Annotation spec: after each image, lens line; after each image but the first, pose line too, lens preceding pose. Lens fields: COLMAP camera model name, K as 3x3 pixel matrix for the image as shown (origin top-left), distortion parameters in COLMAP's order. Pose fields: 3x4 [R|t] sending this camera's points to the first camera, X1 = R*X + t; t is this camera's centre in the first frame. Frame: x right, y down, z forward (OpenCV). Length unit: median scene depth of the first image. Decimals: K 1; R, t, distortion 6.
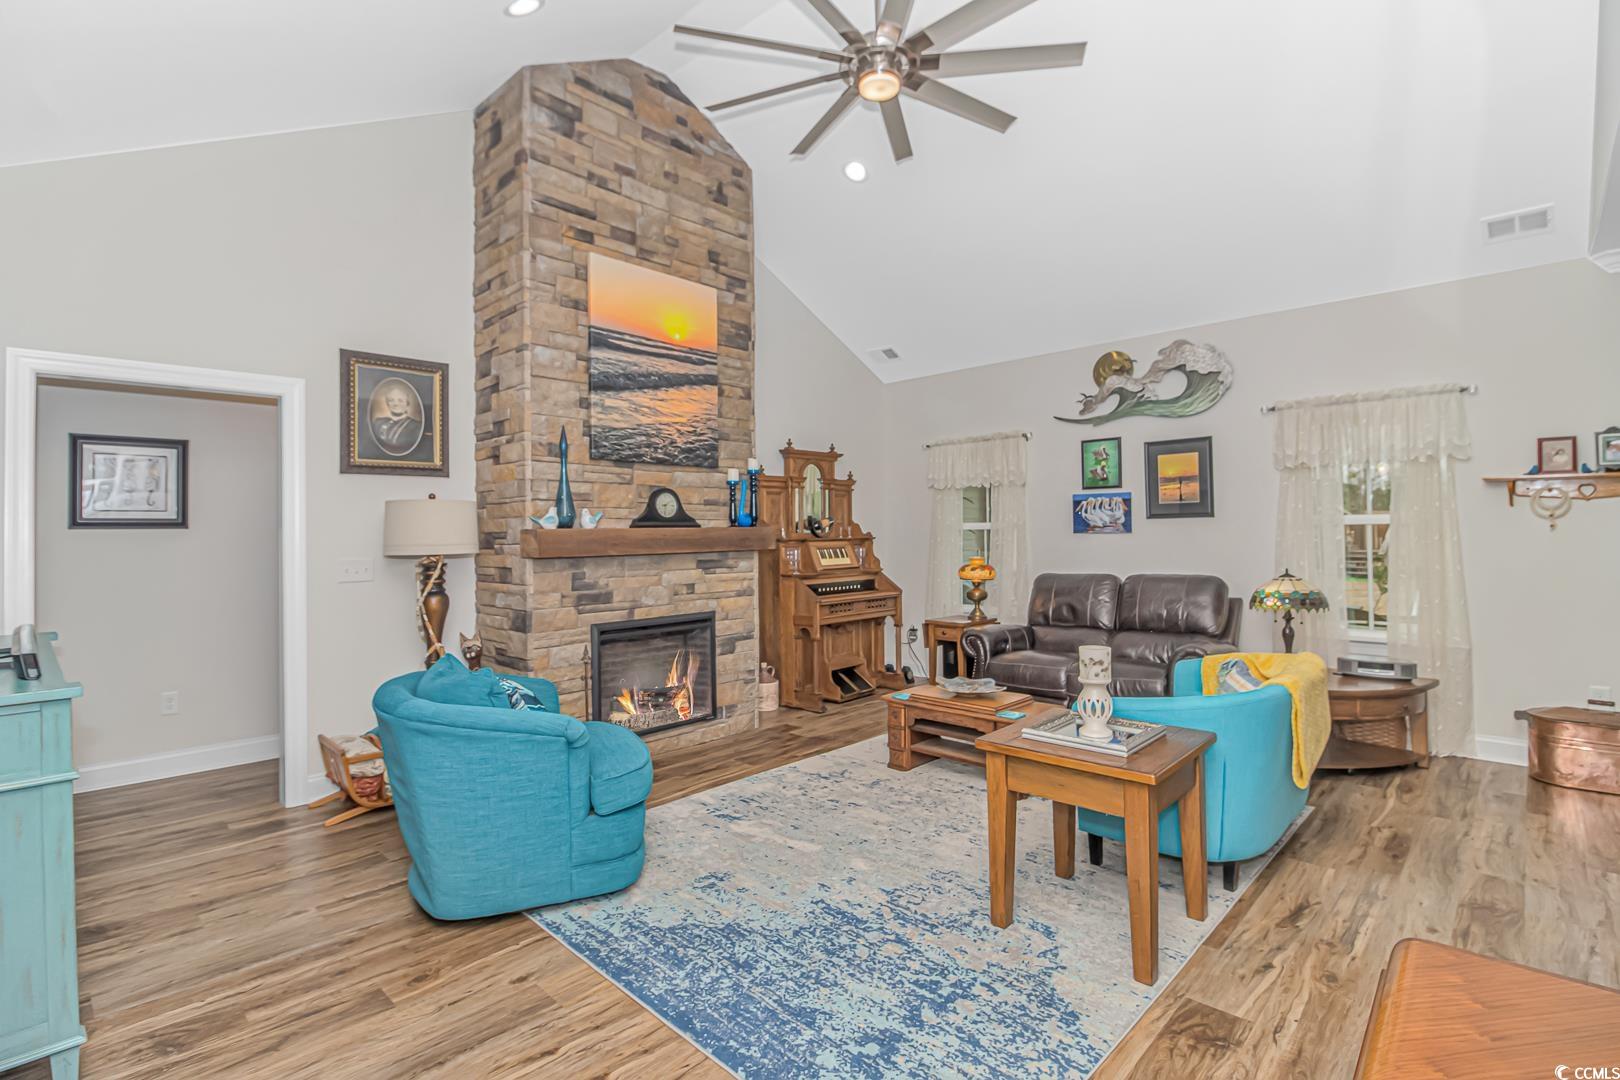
lens RADIAL K [[757.6, 0, 808.4], [0, 757.6, 528.7], [0, 0, 1]] dist [-0.004025, -0.001764]
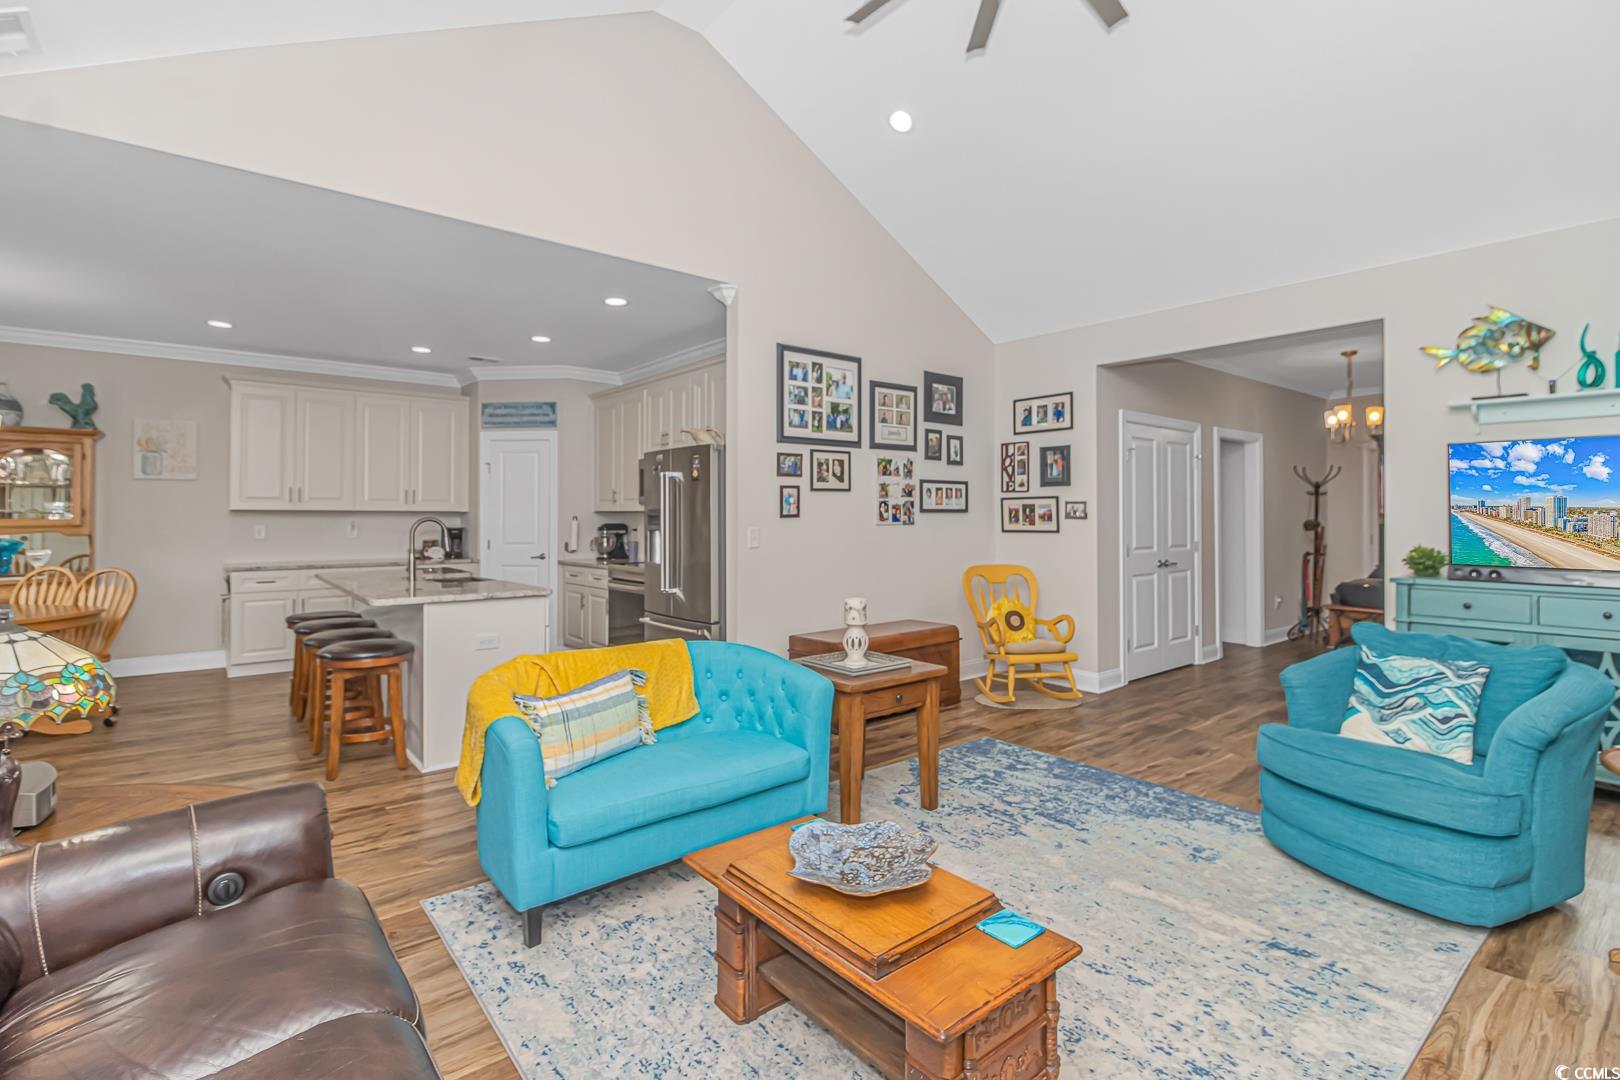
lens RADIAL K [[757.6, 0, 817.2], [0, 757.6, 512.8], [0, 0, 1]] dist [-0.004025, -0.001764]
pose [[-0.994543, 0.005659, 0.104173, 0.314615], [0.005179, 0.999975, -0.004885, 0.017253], [-0.104198, -0.004318, -0.994547, 2.366791]]
